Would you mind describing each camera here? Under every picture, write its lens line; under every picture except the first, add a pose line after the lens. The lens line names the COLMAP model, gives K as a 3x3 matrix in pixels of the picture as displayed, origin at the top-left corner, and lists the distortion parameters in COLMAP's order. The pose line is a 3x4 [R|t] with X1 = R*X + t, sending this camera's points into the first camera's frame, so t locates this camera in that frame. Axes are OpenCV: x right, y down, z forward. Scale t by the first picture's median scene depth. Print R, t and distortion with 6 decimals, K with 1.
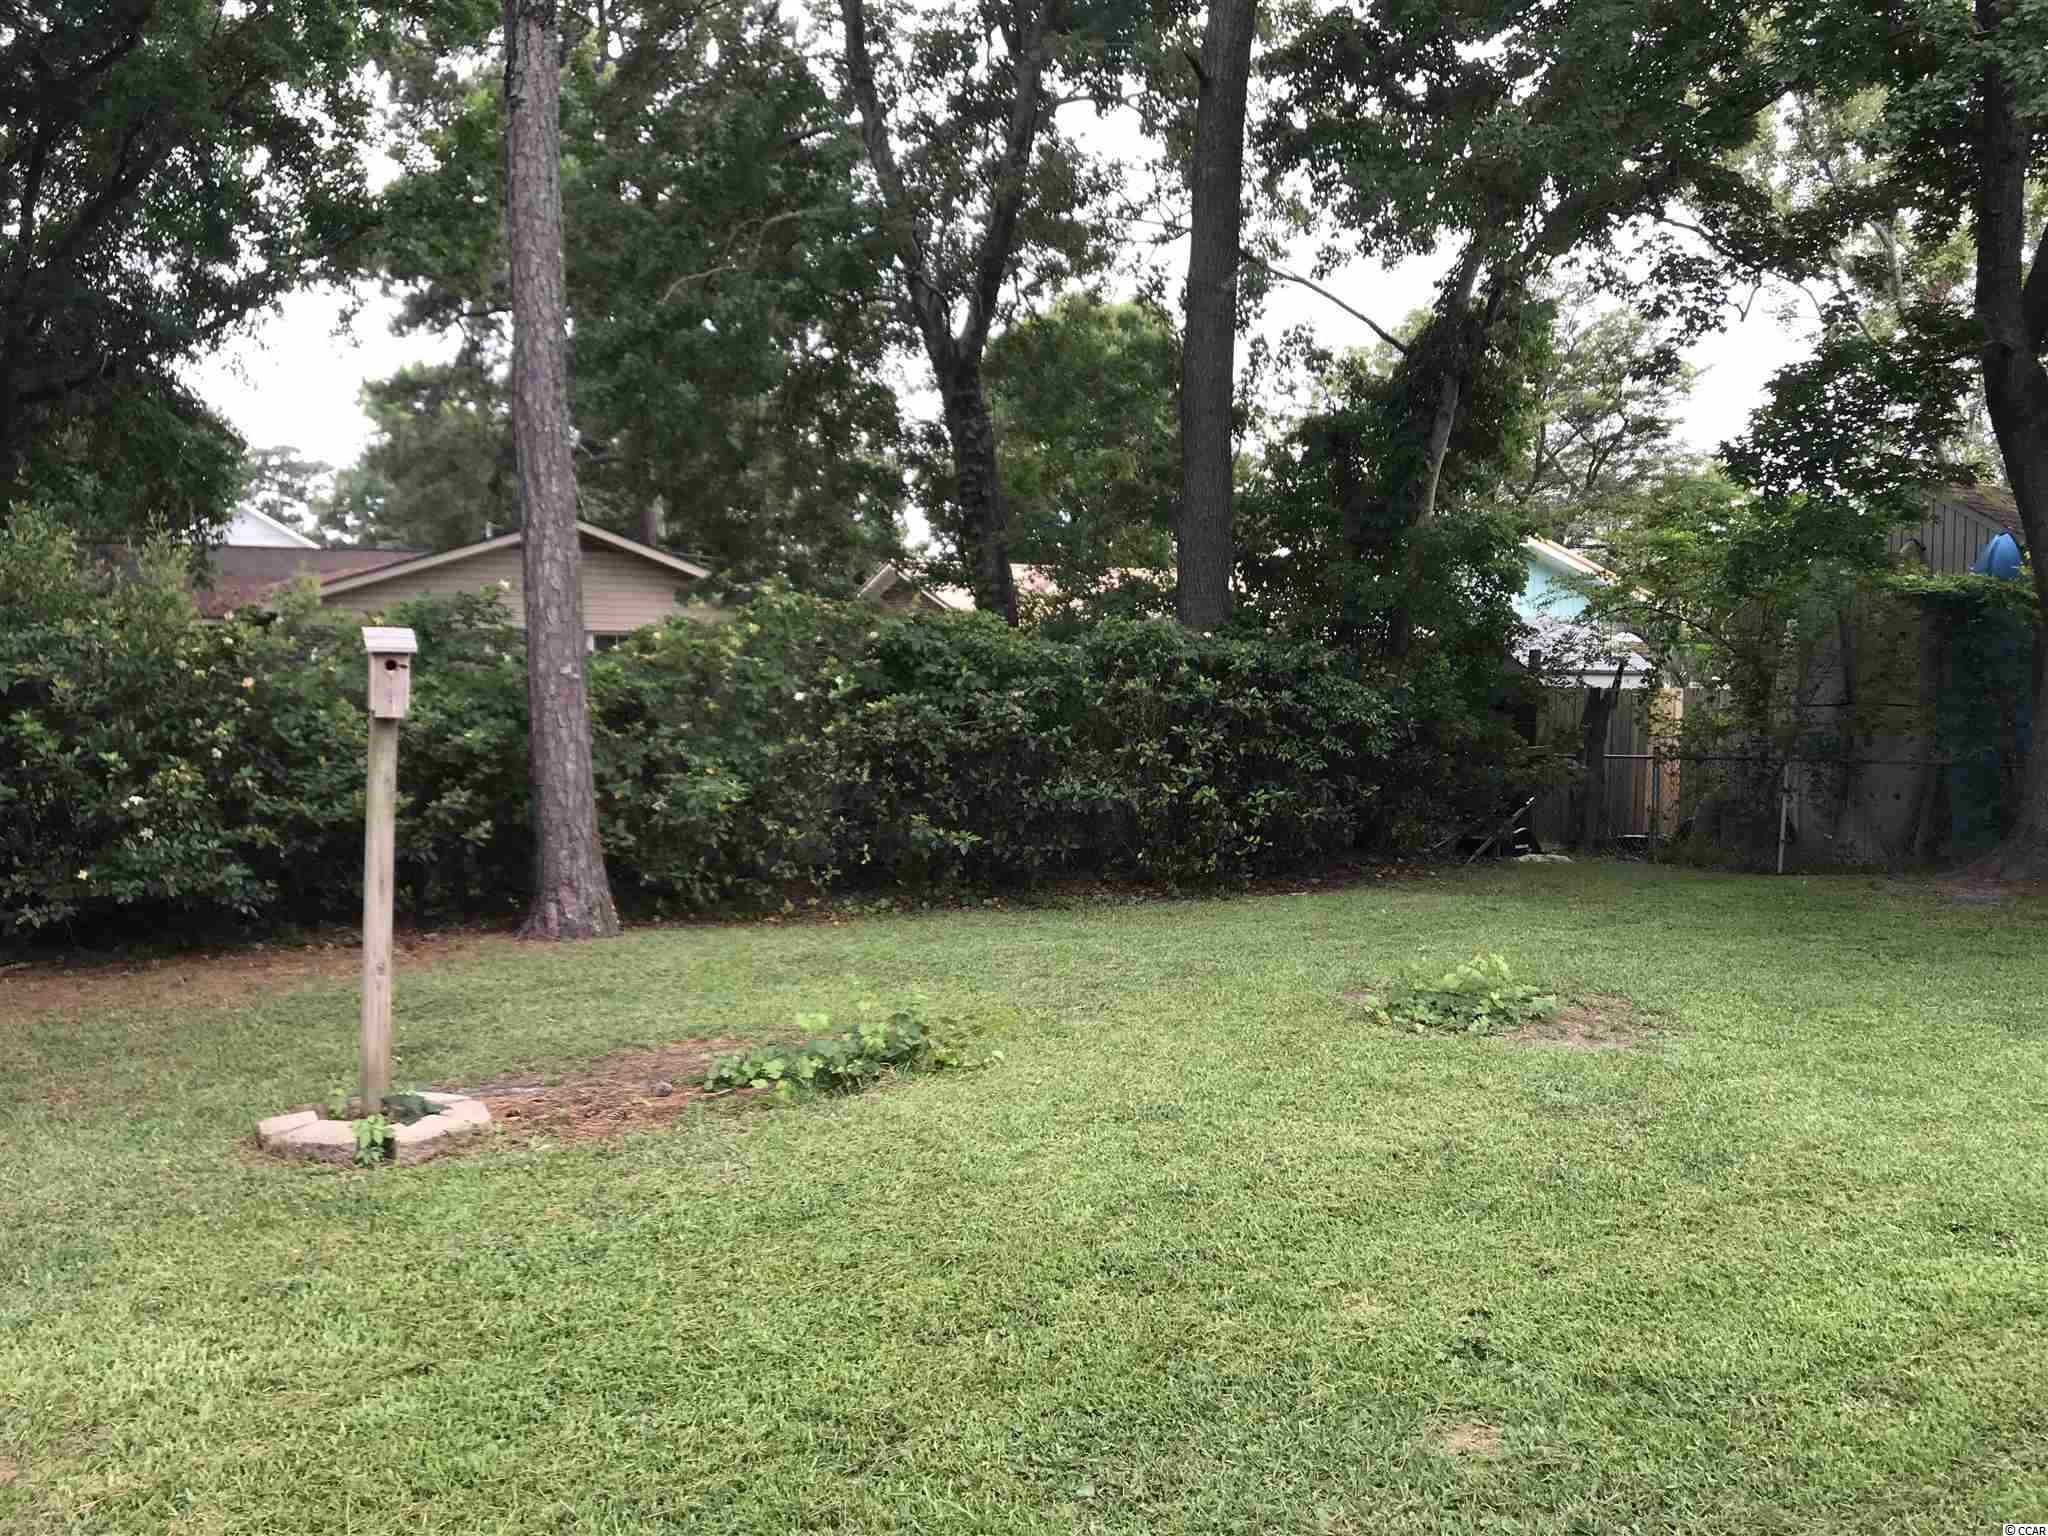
lens RADIAL K [[1704.3, 0, 1019.2], [0, 1704.3, 767.0], [0, 0, 1]] dist [0.038814, -0.004196]
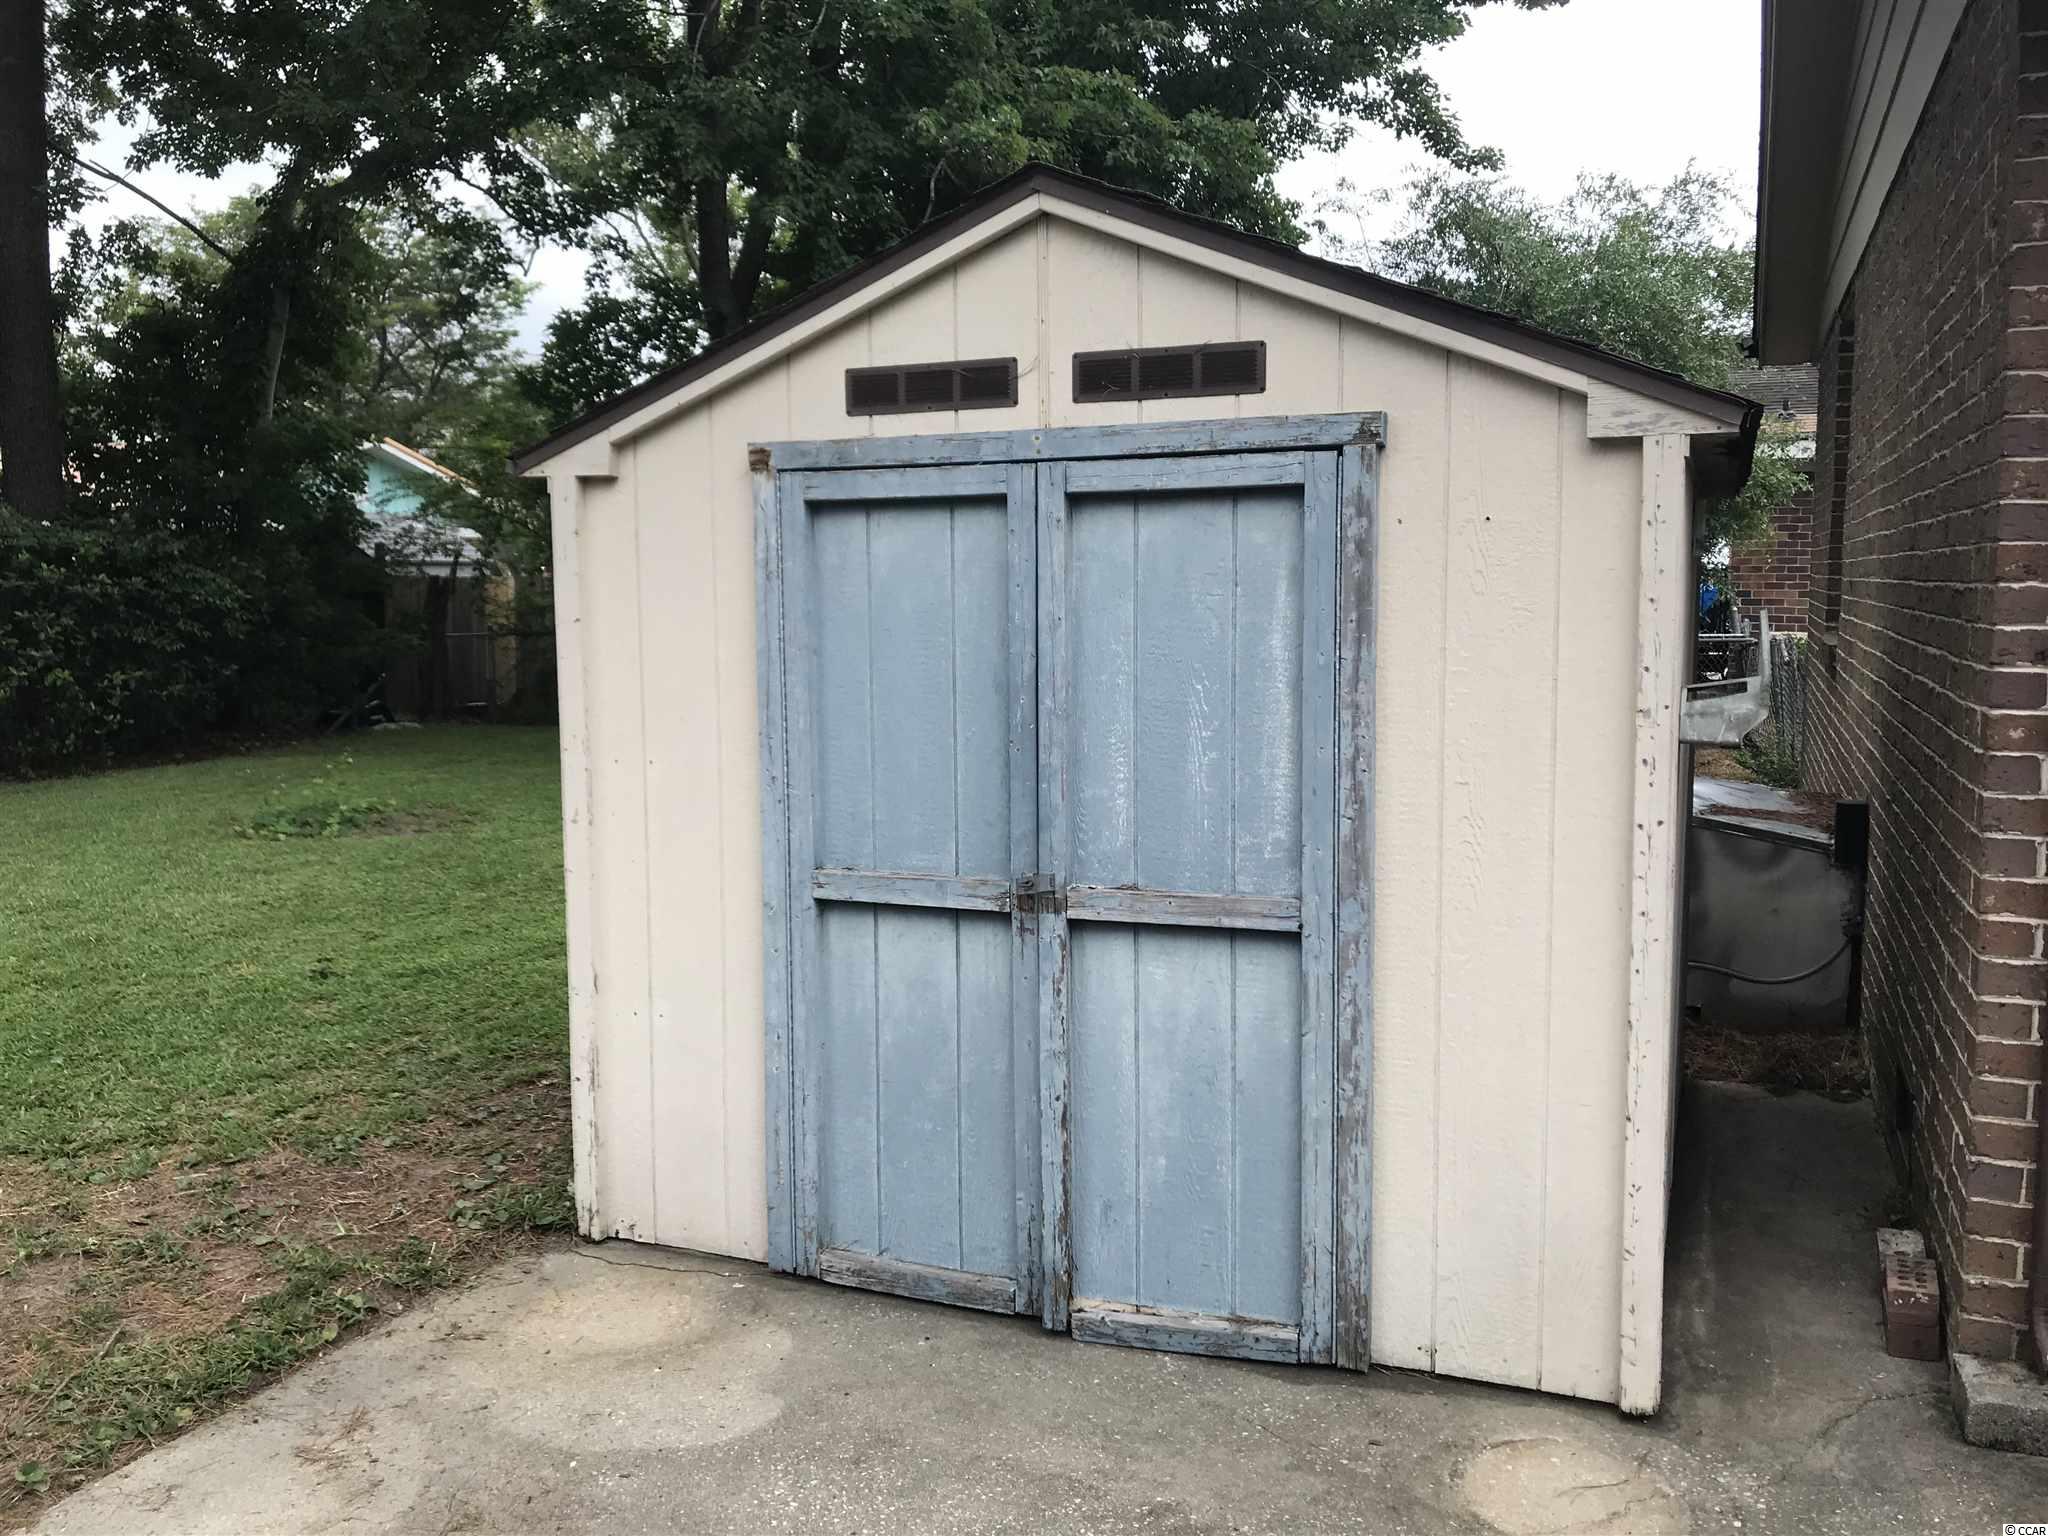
lens RADIAL K [[1704.3, 0, 991.1], [0, 1704.3, 738.2], [0, 0, 1]] dist [0.038814, -0.004196]
pose [[0.812482, -0.062998, 0.579573, -0.032703], [0.038587, 0.997775, 0.054361, 0.014651], [-0.581708, -0.021803, 0.813105, -0.155128]]
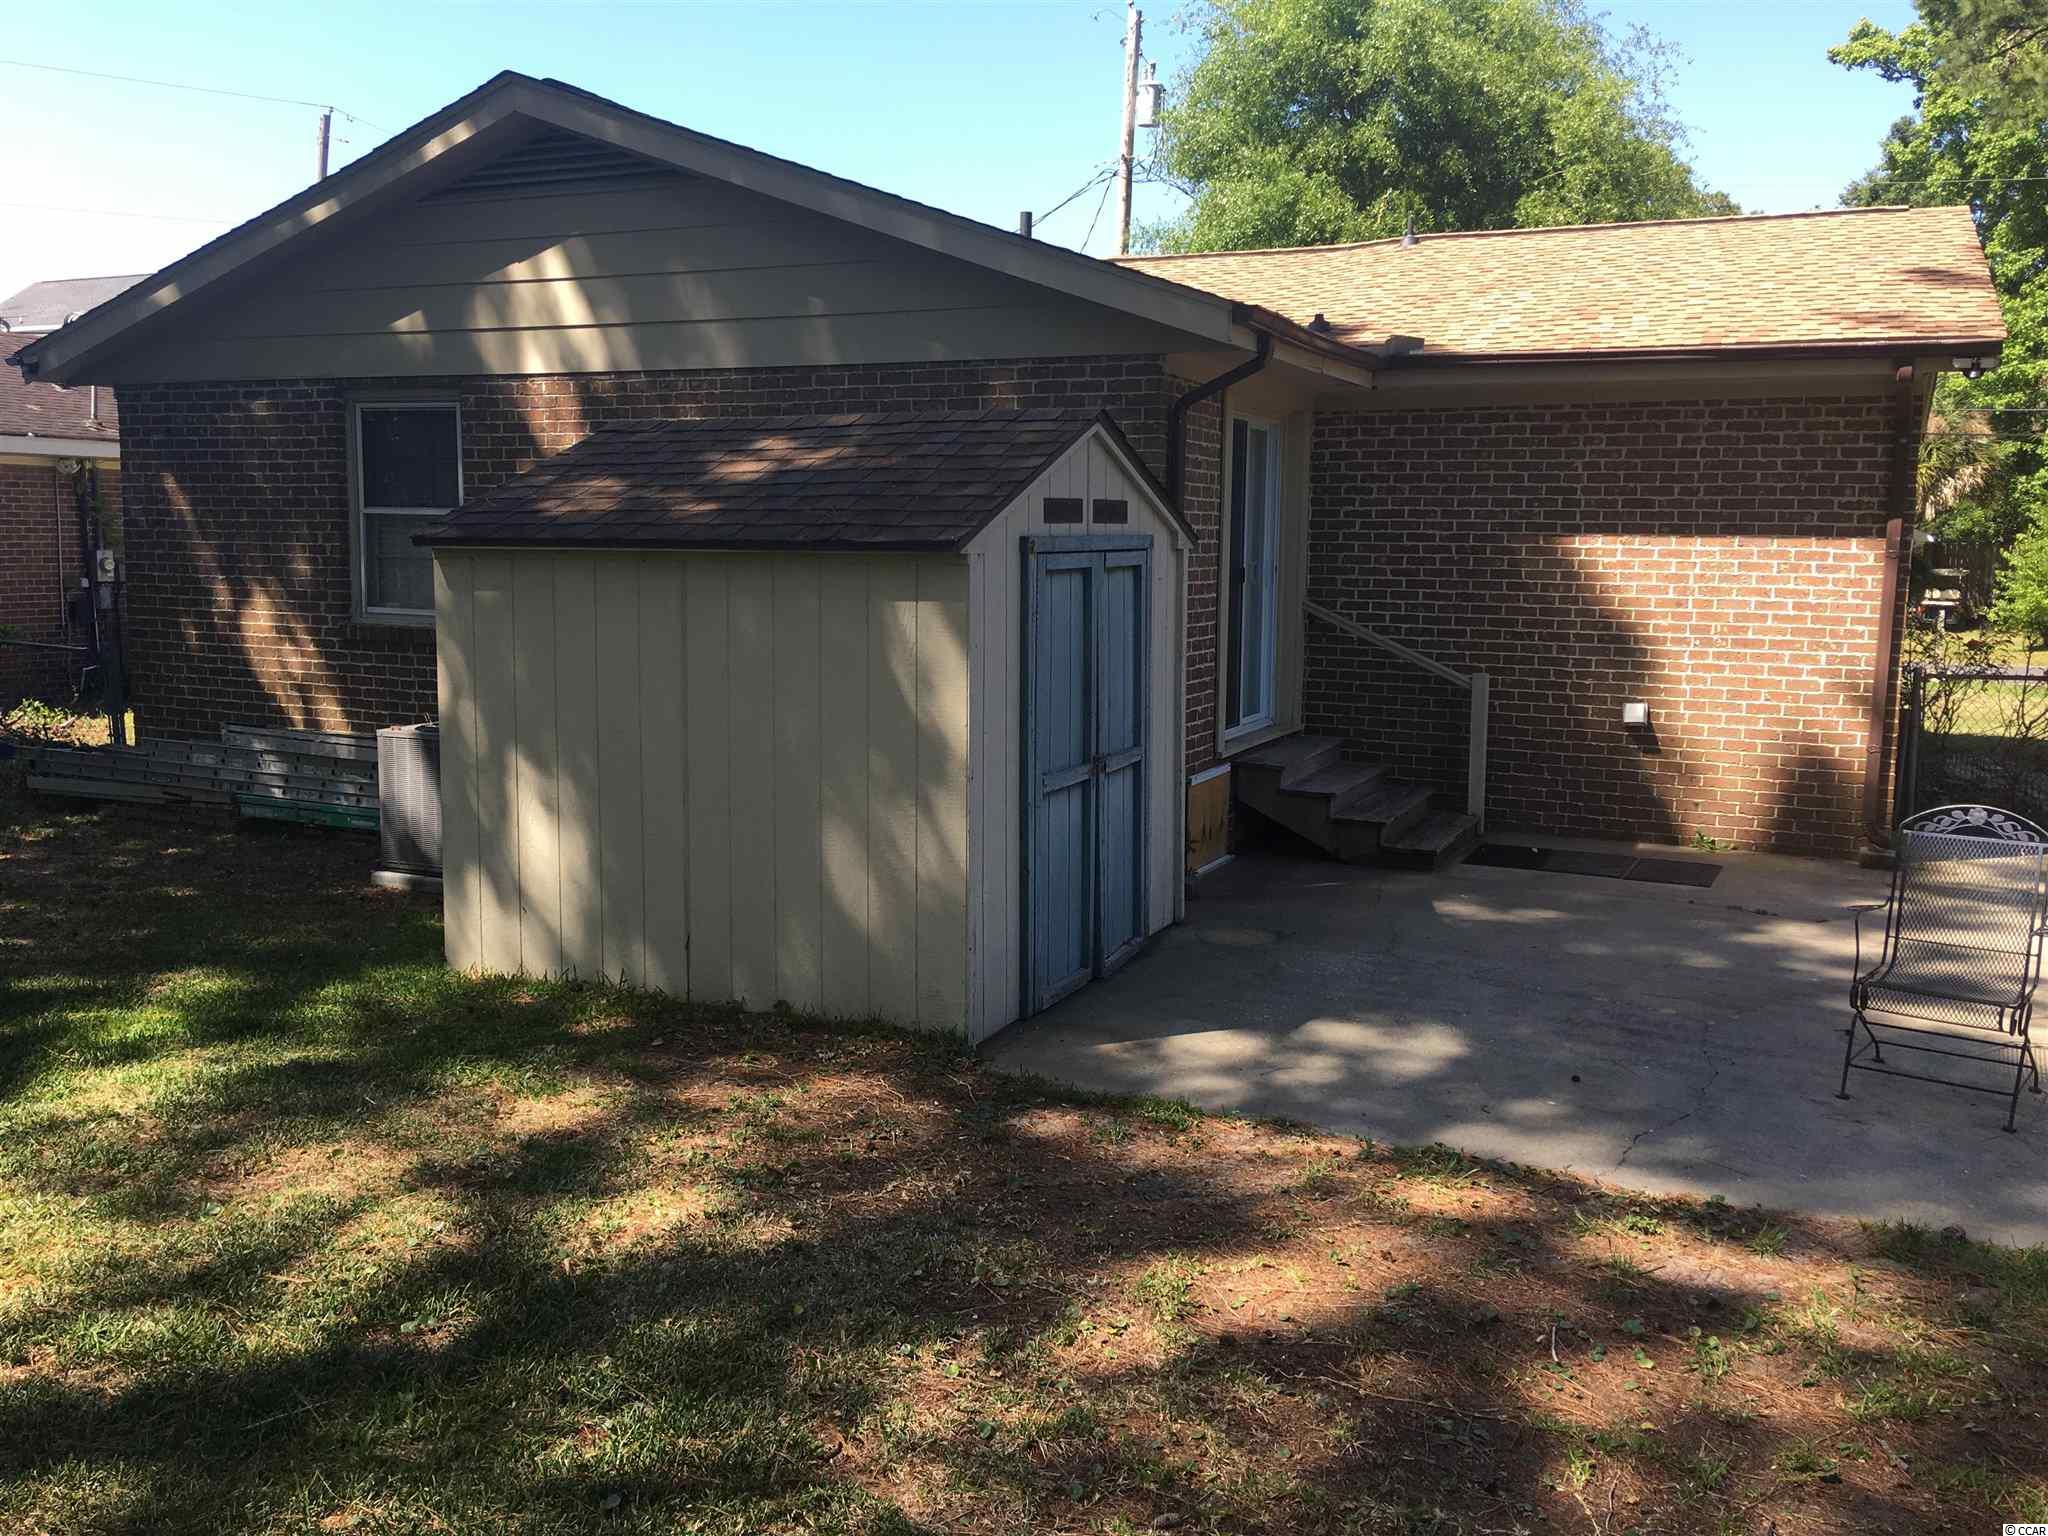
lens RADIAL K [[1760.9, 0, 1024.9], [0, 1760.9, 773.3], [0, 0, 1]] dist [0.039973, -0.027812]
pose [[-0.536702, -0.112843, 0.836192, -1.033888], [0.040245, 0.986466, 0.158953, -0.147203], [-0.842812, 0.118962, -0.524897, 1.619755]]
